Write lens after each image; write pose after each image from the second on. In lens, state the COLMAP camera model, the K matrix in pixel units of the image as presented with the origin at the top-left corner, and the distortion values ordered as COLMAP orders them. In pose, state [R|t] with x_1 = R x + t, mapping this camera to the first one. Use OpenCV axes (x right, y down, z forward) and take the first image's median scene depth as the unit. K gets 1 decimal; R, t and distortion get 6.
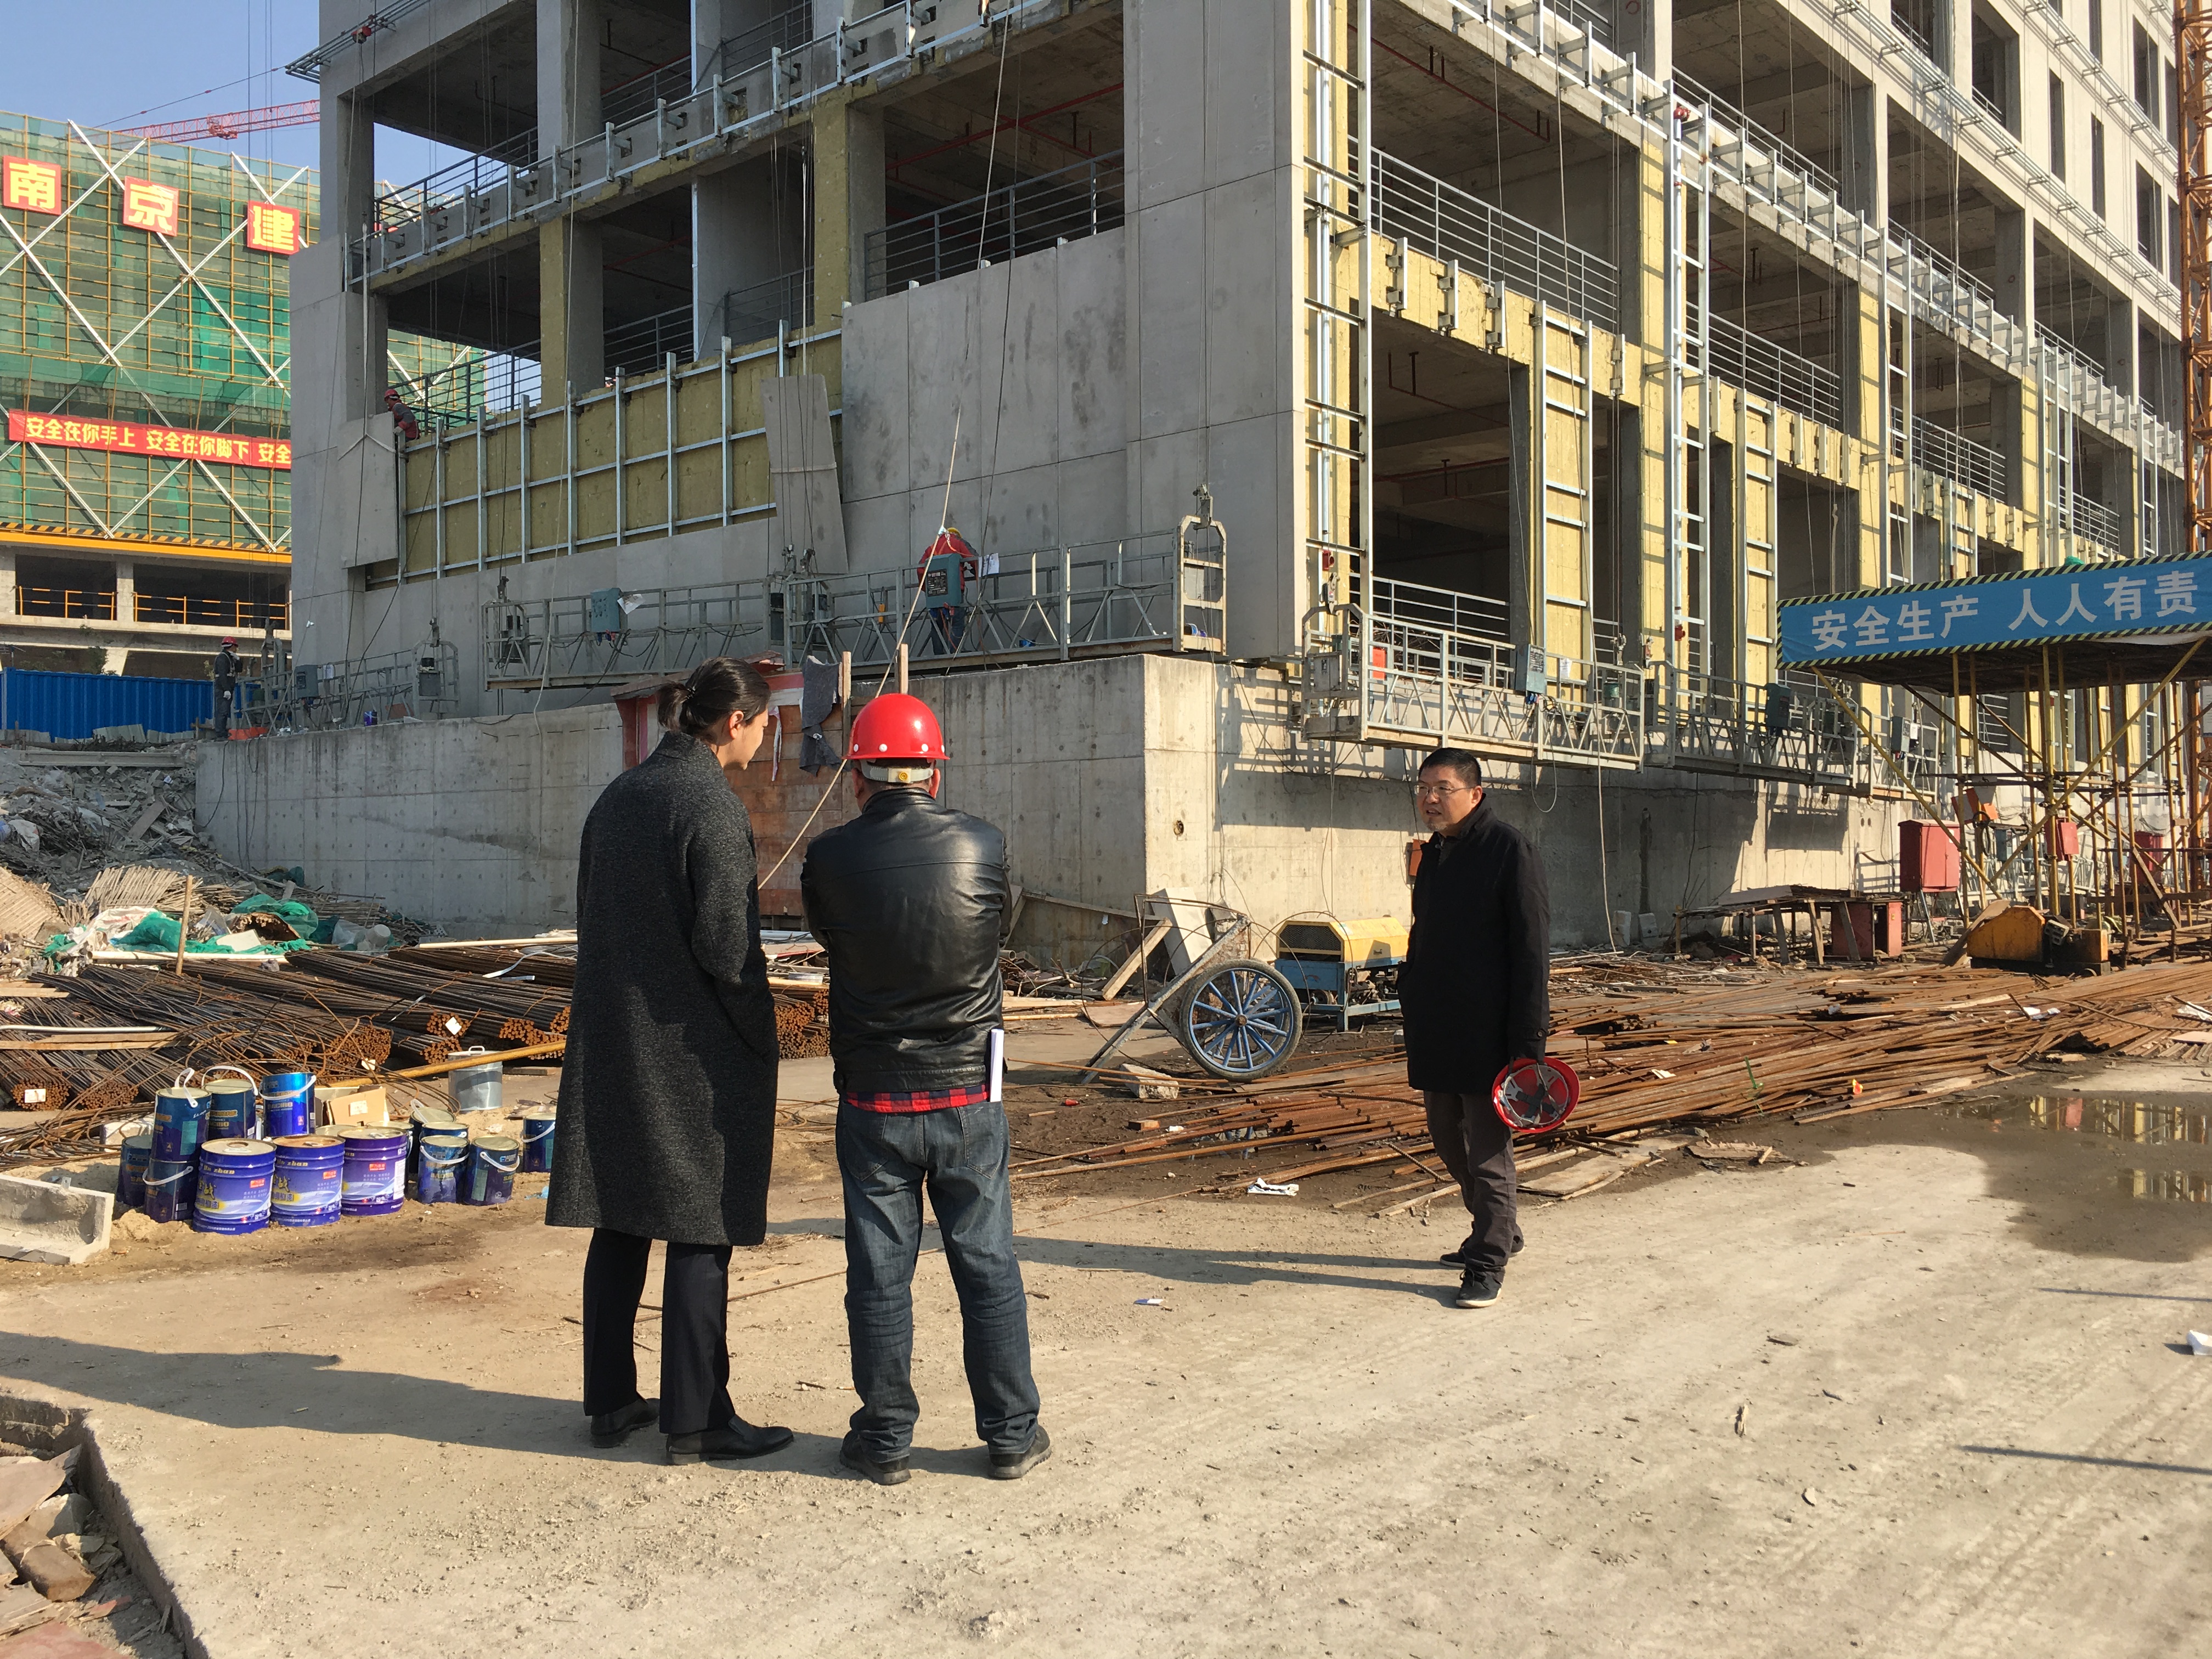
lens RADIAL K [[1882.0, 0, 1097.9], [0, 1882.0, 833.8], [0, 0, 1]] dist [0.077158, -0.102684]
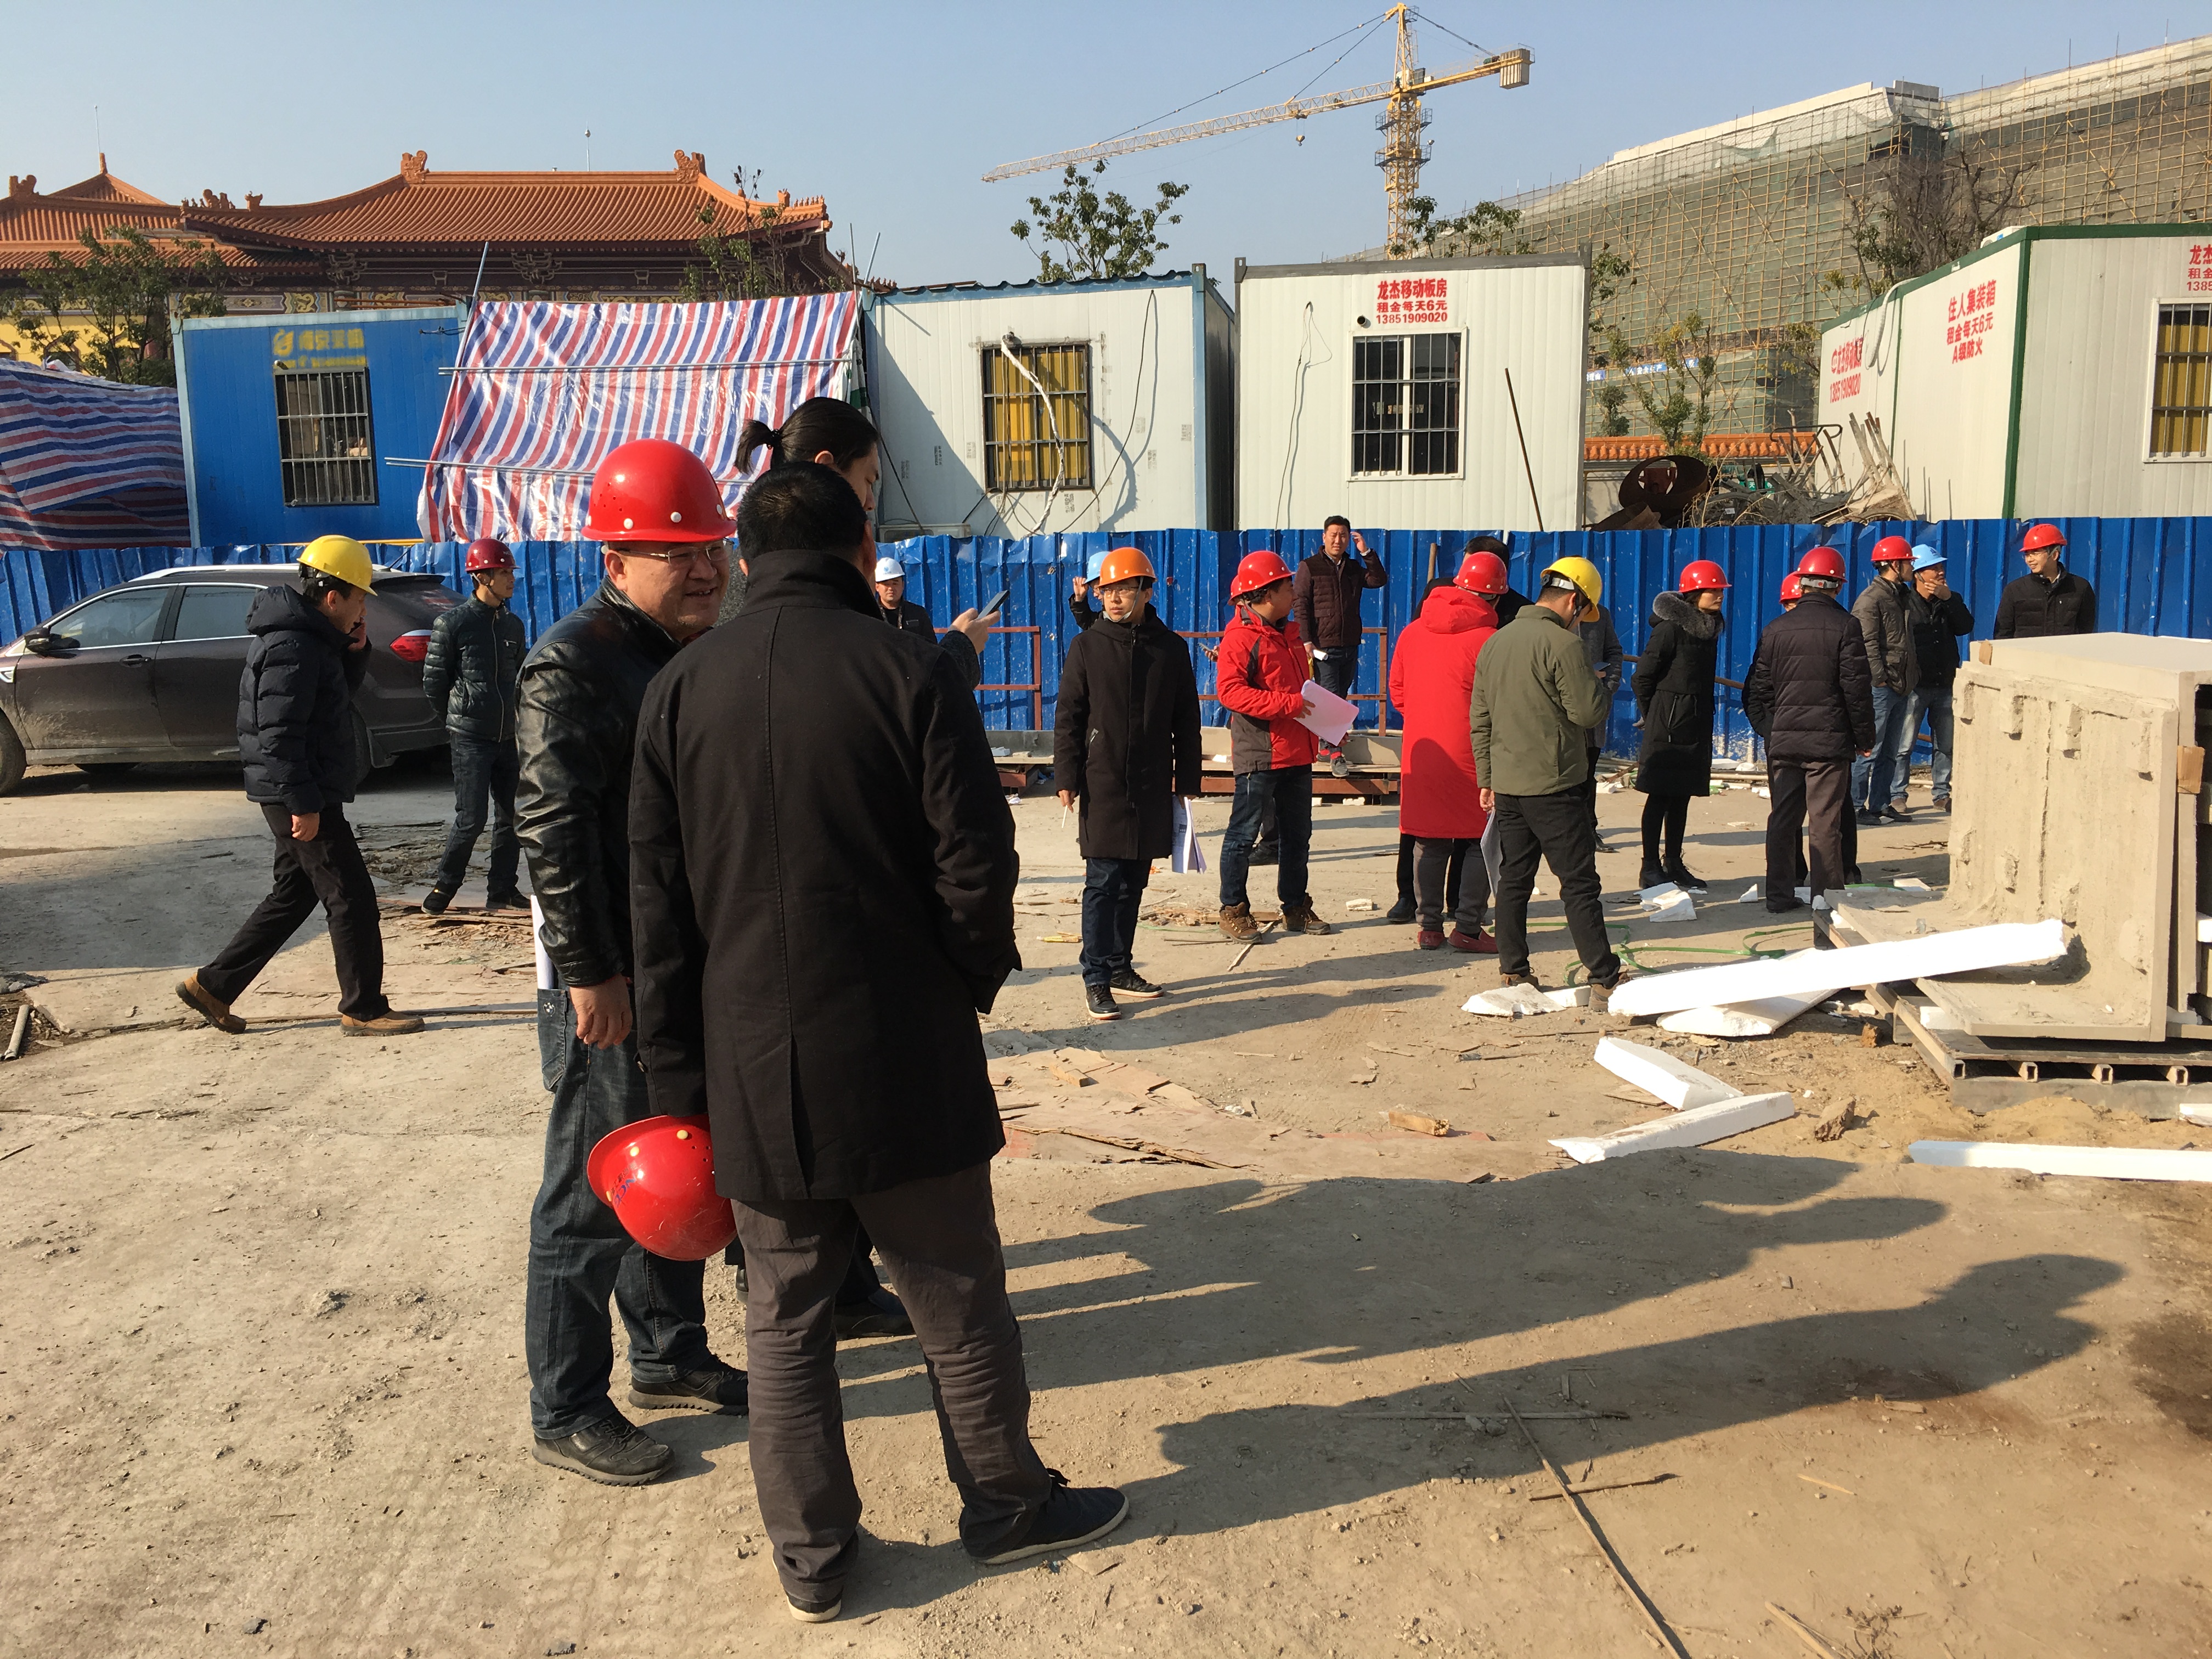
lens RADIAL K [[1882.0, 0, 1101.1], [0, 1882.0, 821.4], [0, 0, 1]] dist [0.077158, -0.102684]
pose [[-0.698125, 0.100320, -0.708913, 0.232687], [0.010827, 0.991501, 0.129648, -0.015669], [0.715894, 0.082835, -0.693278, 1.188891]]
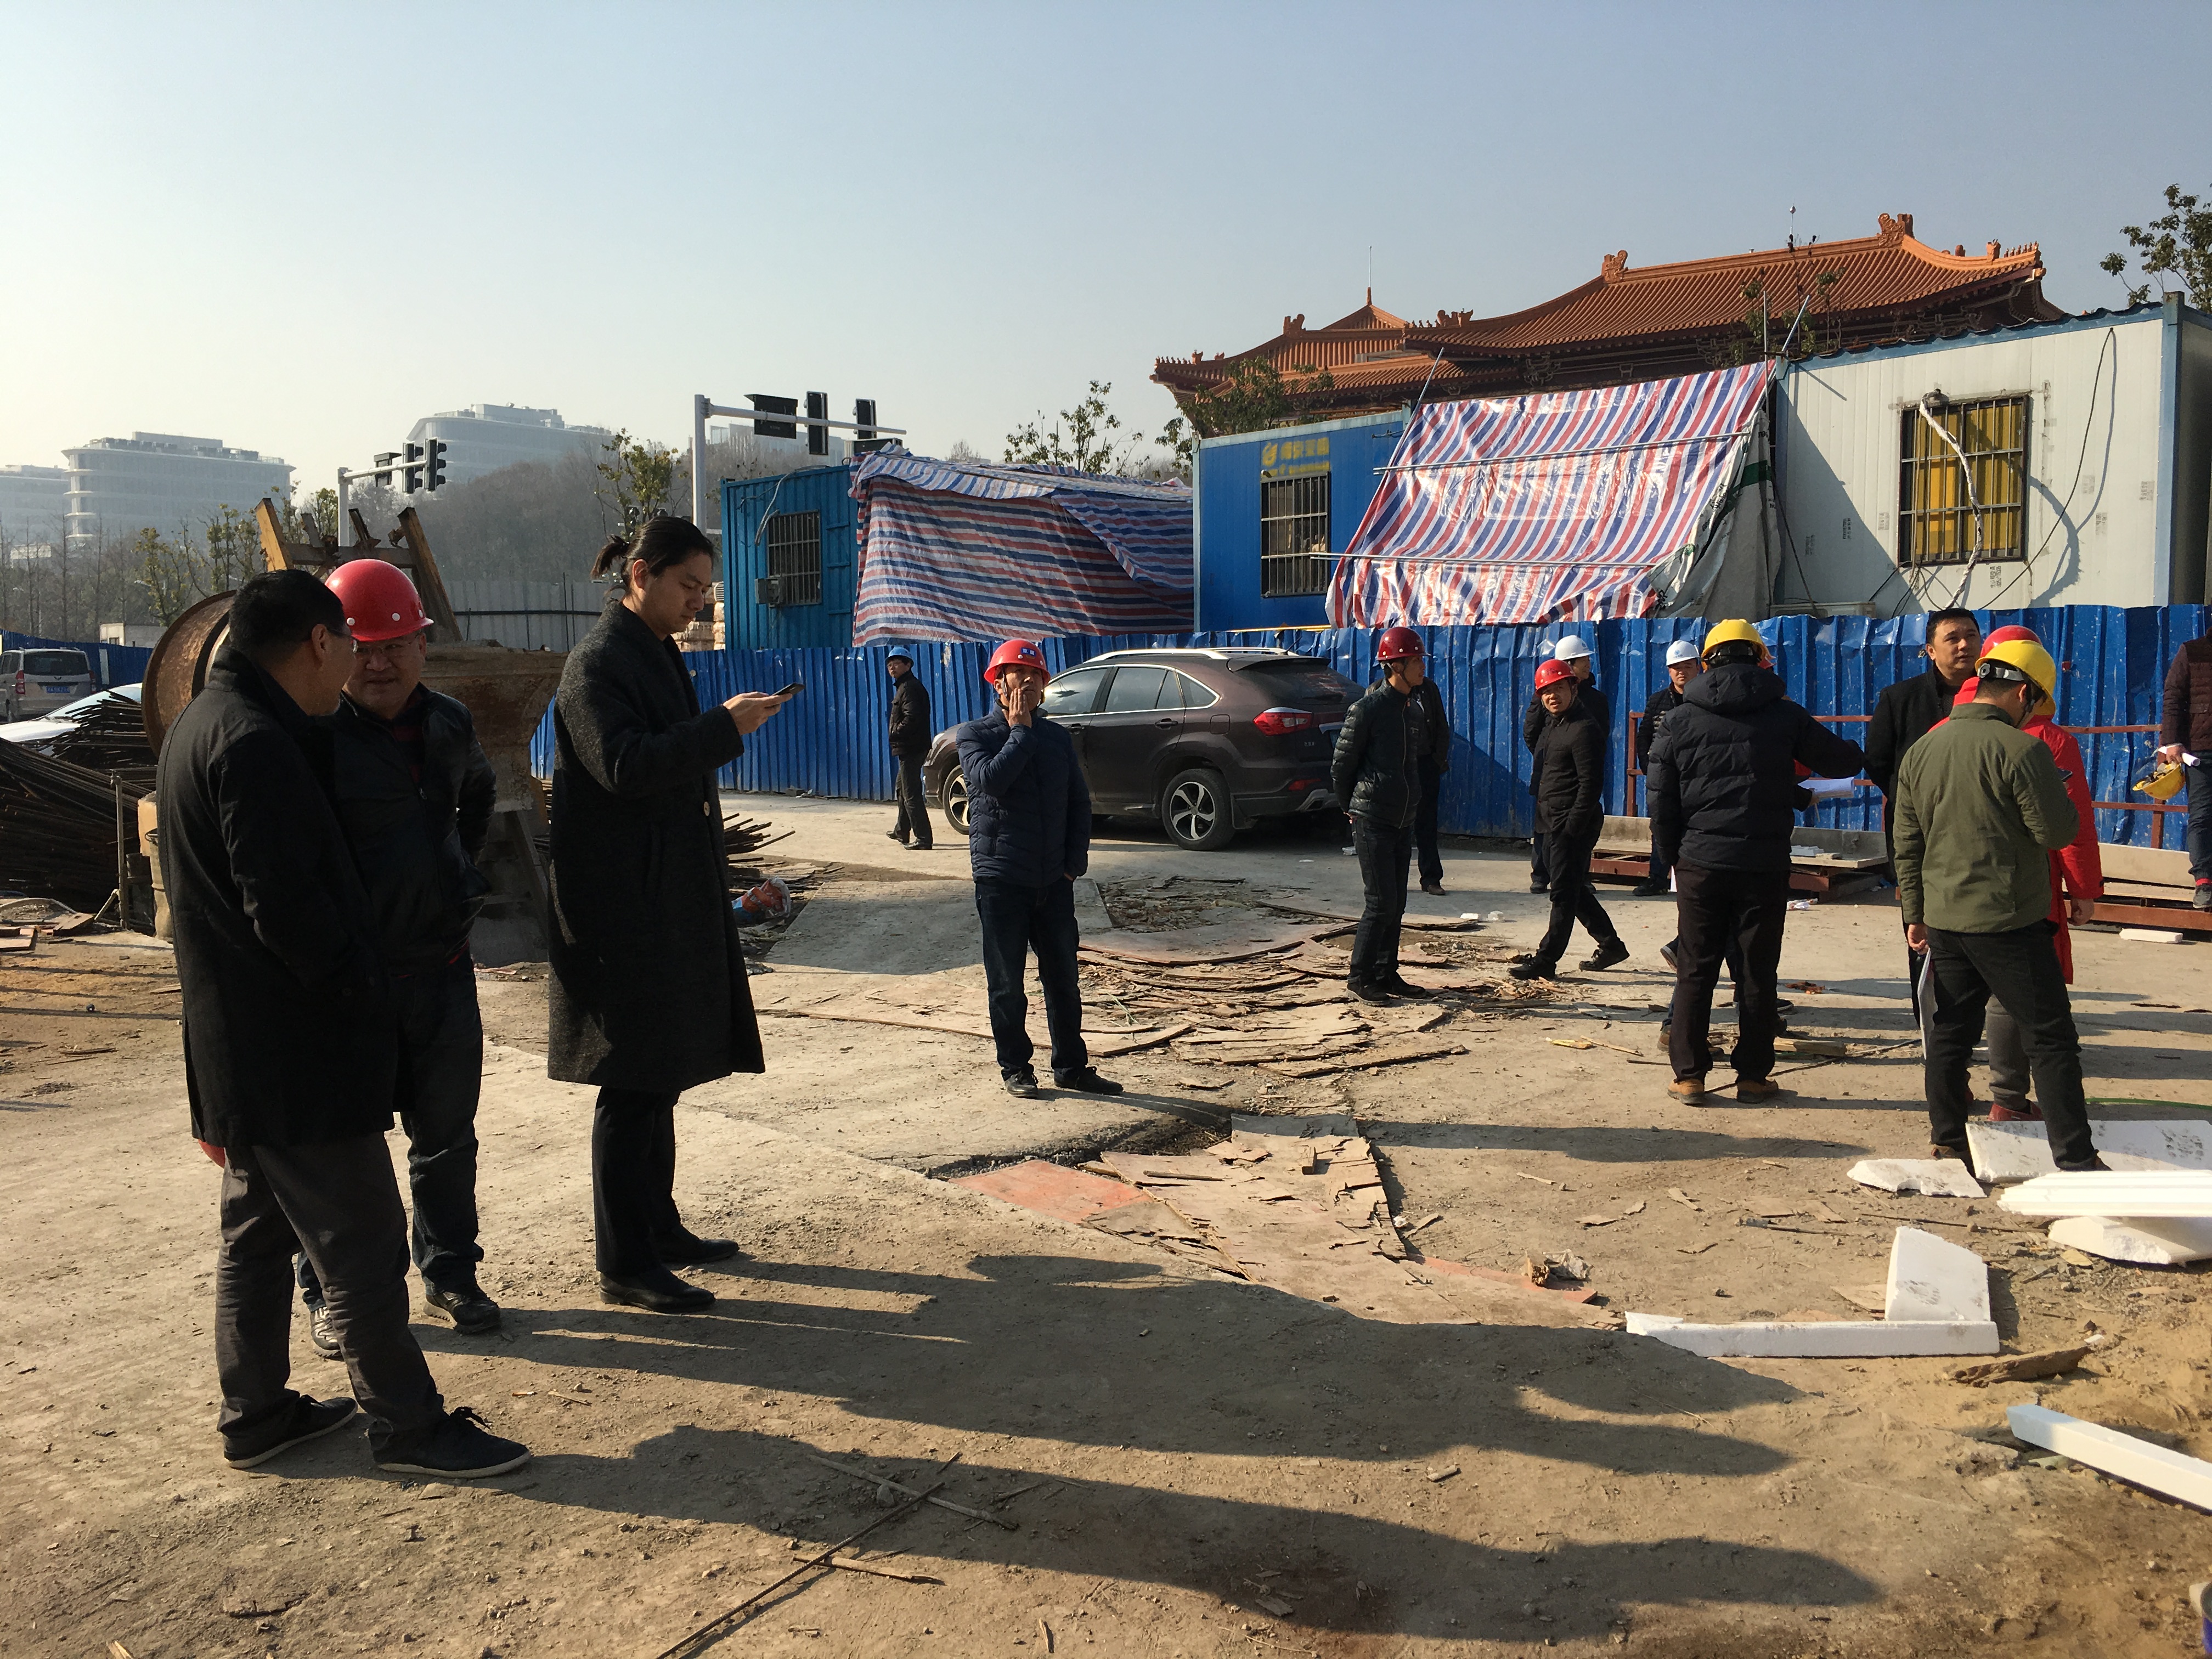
lens RADIAL K [[1882.0, 0, 1104.0], [0, 1882.0, 839.6], [0, 0, 1]] dist [0.077158, -0.102684]
pose [[-0.986681, 0.018483, -0.161615, -0.199984], [0.003485, 0.995697, 0.092599, -0.014696], [0.162631, 0.090802, -0.982500, 1.448415]]
